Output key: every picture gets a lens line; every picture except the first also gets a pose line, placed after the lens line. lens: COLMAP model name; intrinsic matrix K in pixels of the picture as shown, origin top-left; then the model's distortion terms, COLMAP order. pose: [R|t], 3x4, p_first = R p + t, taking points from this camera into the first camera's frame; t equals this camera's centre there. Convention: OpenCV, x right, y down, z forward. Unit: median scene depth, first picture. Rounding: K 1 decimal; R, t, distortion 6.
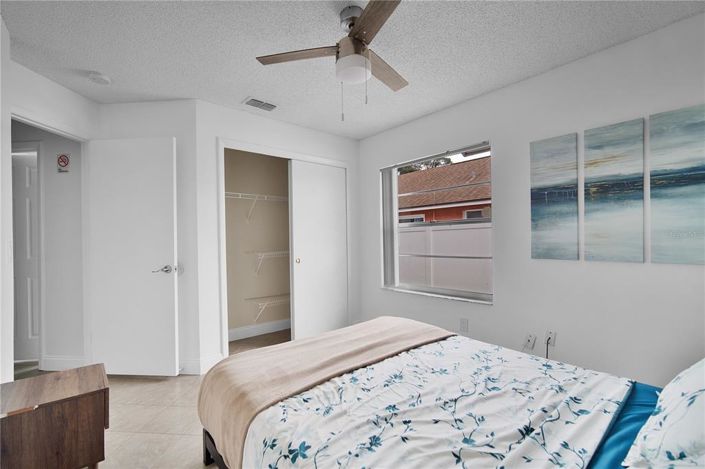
lens RADIAL K [[311.9, 0, 352.0], [0, 311.9, 235.3], [0, 0, 1]] dist [-0.006396, 0.000059]
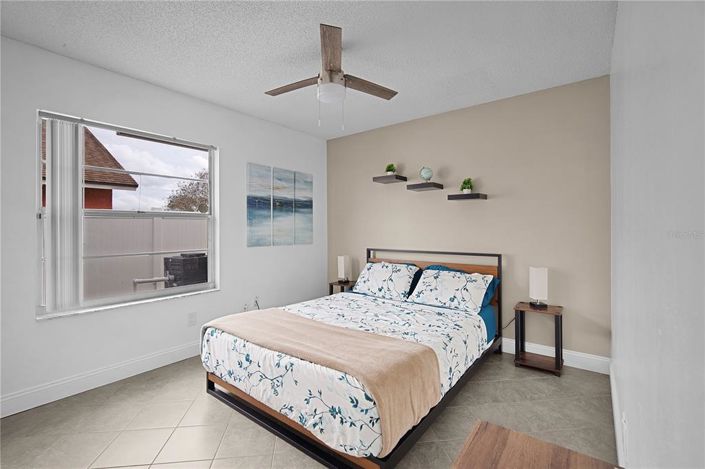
lens RADIAL K [[311.9, 0, 352.4], [0, 311.9, 229.4], [0, 0, 1]] dist [-0.006396, 0.000059]
pose [[-0.179066, 0.027535, 0.983452, -0.943807], [0.007158, 0.999618, -0.026684, 0.040900], [-0.983811, 0.002262, -0.179195, 0.879719]]
